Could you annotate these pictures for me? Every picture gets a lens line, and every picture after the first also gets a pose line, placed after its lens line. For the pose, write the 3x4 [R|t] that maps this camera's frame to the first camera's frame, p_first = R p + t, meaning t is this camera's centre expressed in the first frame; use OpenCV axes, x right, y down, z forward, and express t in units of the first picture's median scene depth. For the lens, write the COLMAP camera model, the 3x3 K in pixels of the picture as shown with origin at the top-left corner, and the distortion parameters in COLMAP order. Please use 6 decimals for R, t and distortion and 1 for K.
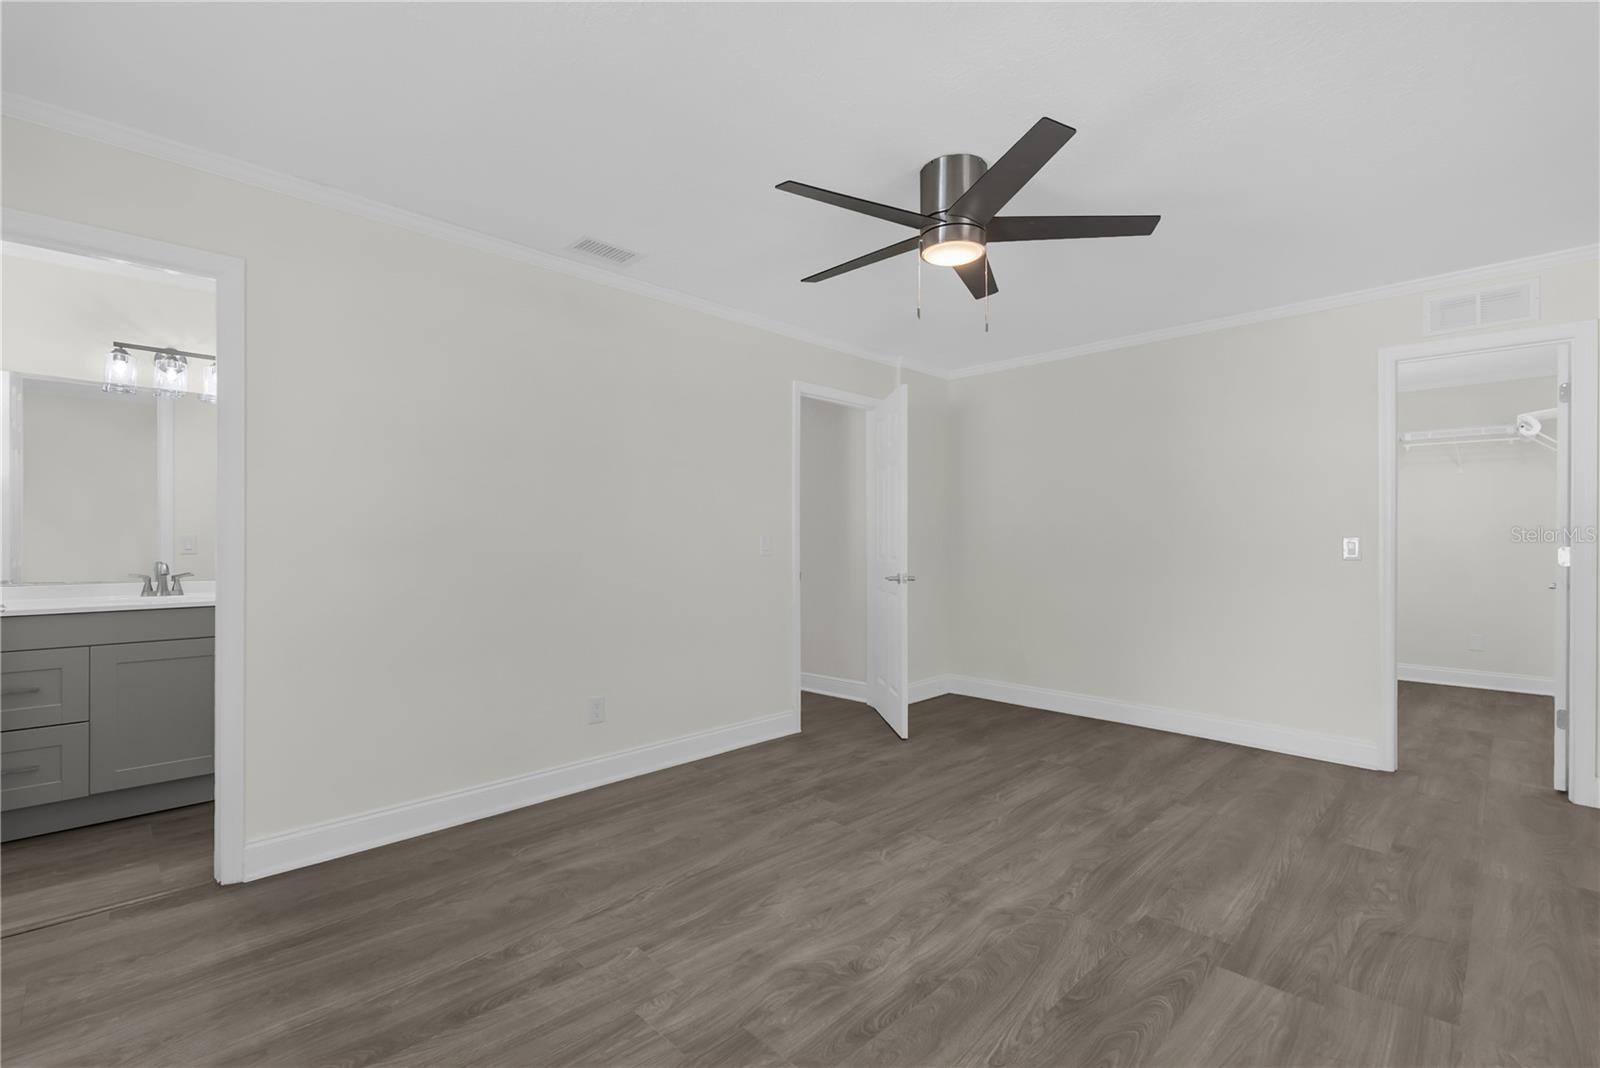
lens RADIAL K [[722.9, 0, 798.2], [0, 722.9, 540.2], [0, 0, 1]] dist [-0.000218, 0.000010]
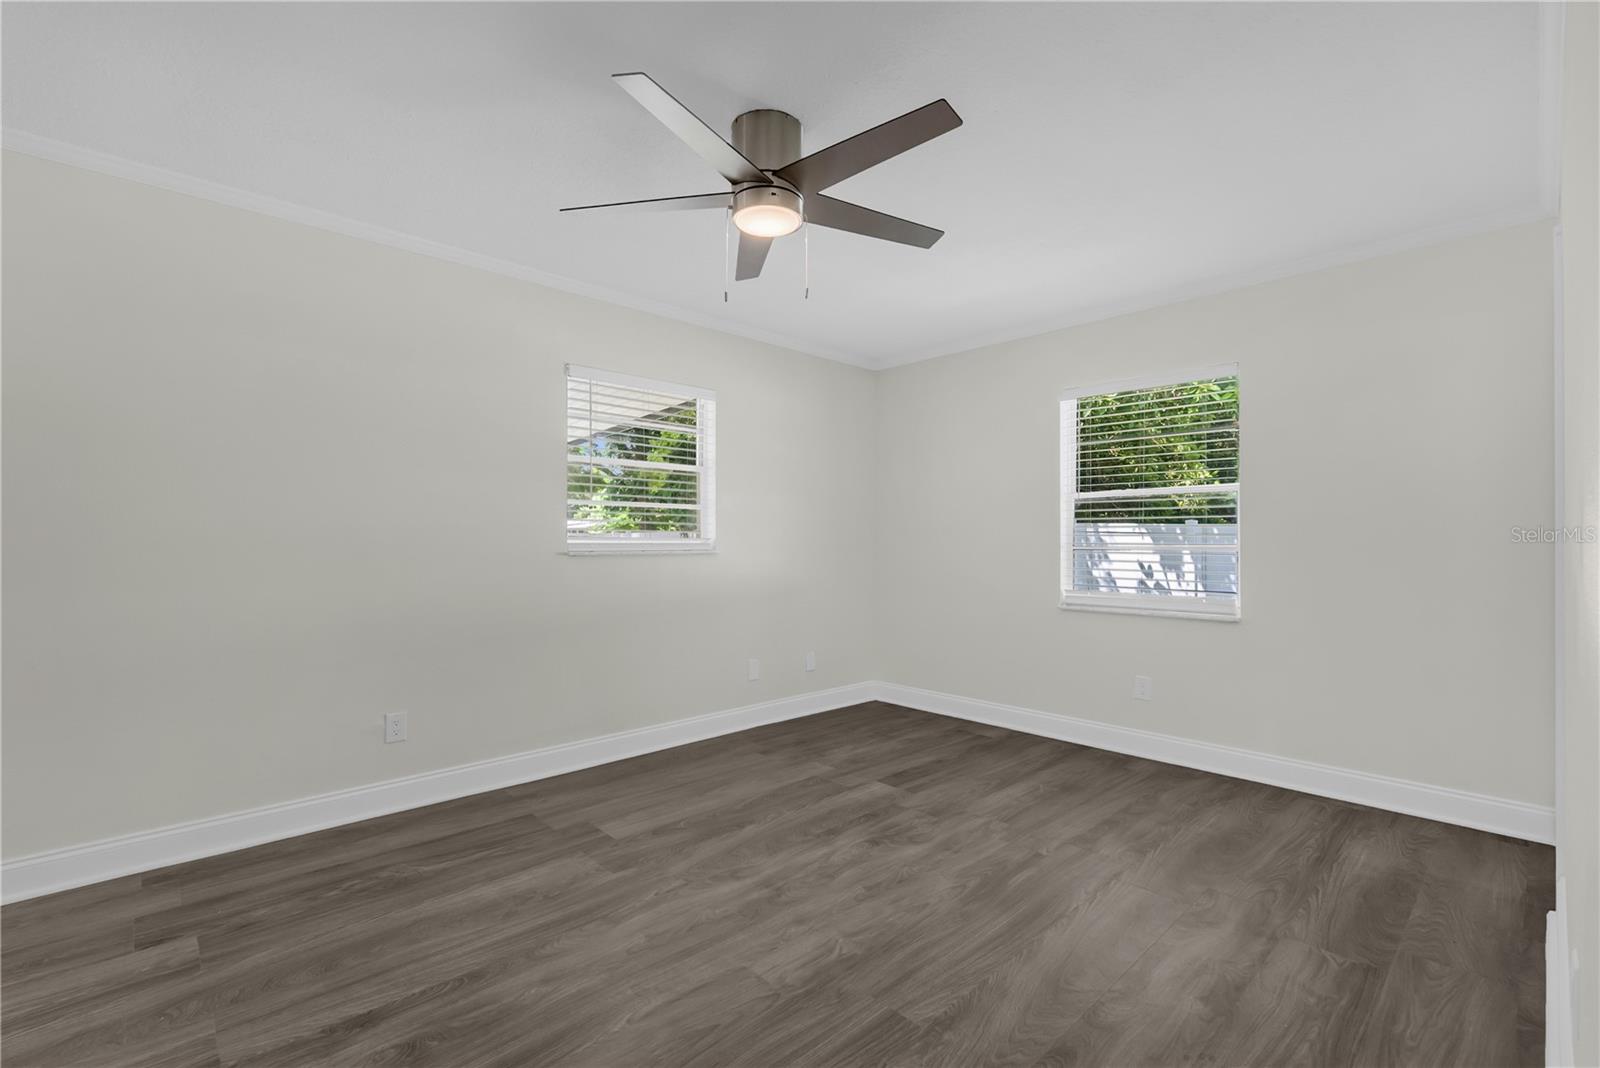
lens RADIAL K [[722.9, 0, 802.4], [0, 722.9, 535.0], [0, 0, 1]] dist [-0.000218, 0.000010]
pose [[-0.999801, -0.000737, 0.019929, 0.163018], [-0.000896, 0.999968, -0.007967, 0.005791], [-0.019922, -0.007983, -0.999770, 2.052926]]
